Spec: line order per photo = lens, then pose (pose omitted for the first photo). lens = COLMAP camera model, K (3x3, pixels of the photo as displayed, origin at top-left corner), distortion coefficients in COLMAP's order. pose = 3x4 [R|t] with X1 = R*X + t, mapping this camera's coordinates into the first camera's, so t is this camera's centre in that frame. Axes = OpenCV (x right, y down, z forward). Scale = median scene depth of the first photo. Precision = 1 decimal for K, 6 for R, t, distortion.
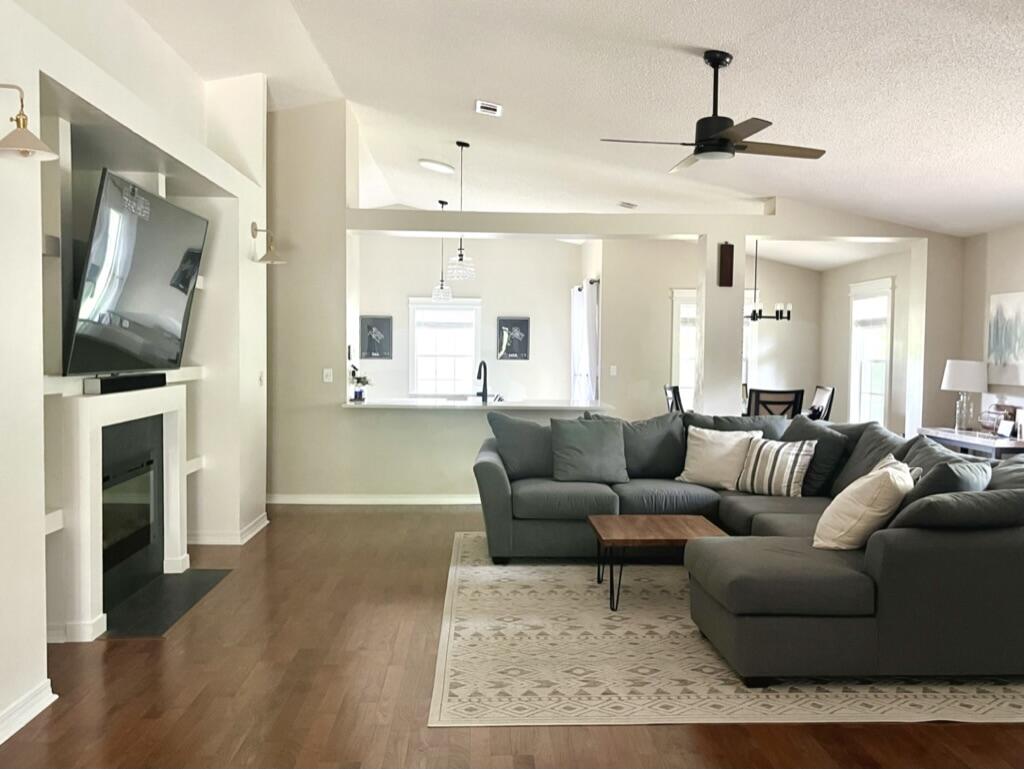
lens RADIAL K [[935.8, 0, 516.8], [0, 935.8, 392.5], [0, 0, 1]] dist [0.045262, 0.000000]
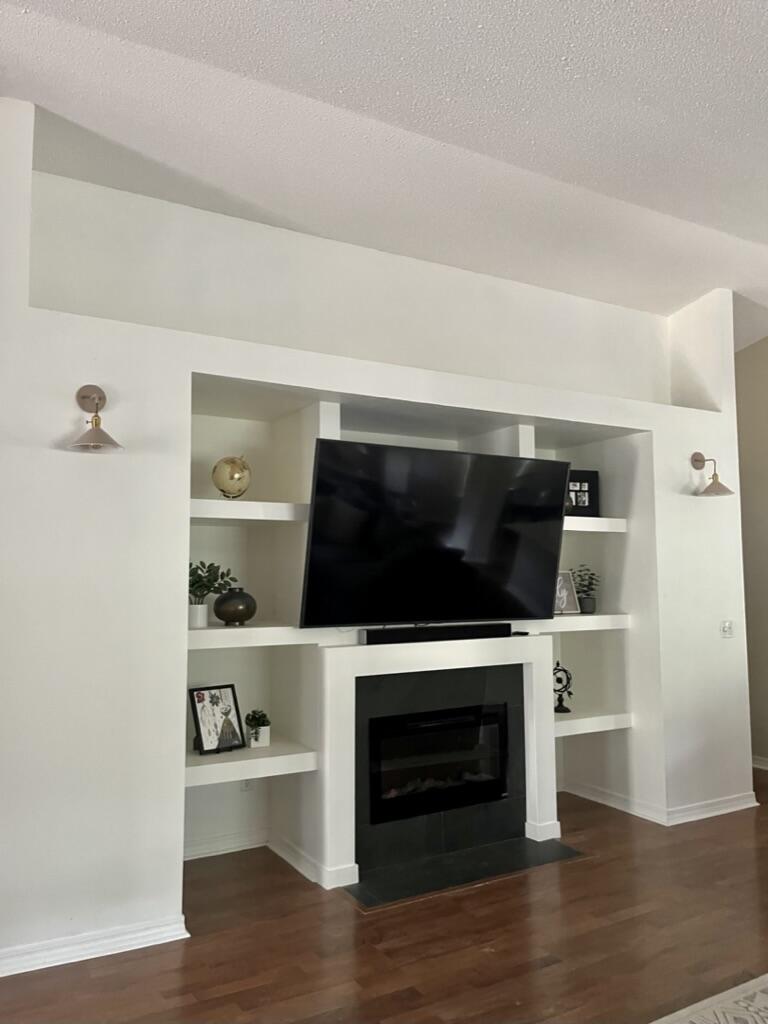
lens RADIAL K [[778.9, 0, 384.2], [0, 778.9, 511.2], [0, 0, 1]] dist [0.033925, -0.023028]
pose [[0.456802, -0.097267, -0.884235, 0.273154], [-0.024797, 0.992226, -0.121956, -0.031241], [0.889223, 0.077637, 0.450839, 0.466492]]
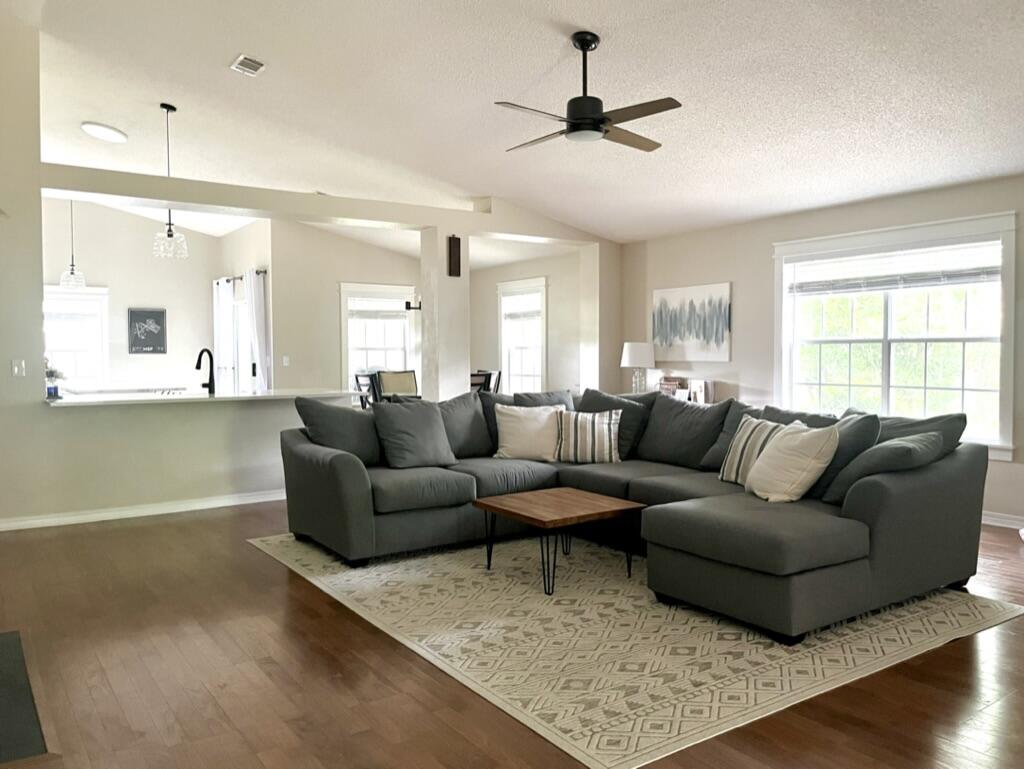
lens RADIAL K [[801.3, 0, 511.5], [0, 801.3, 379.6], [0, 0, 1]] dist [0.052001, -0.052978]
pose [[0.848478, -0.031493, 0.528293, -0.291083], [0.036944, 0.999317, 0.000238, 0.010159], [-0.527940, 0.019315, 0.849062, 0.264557]]
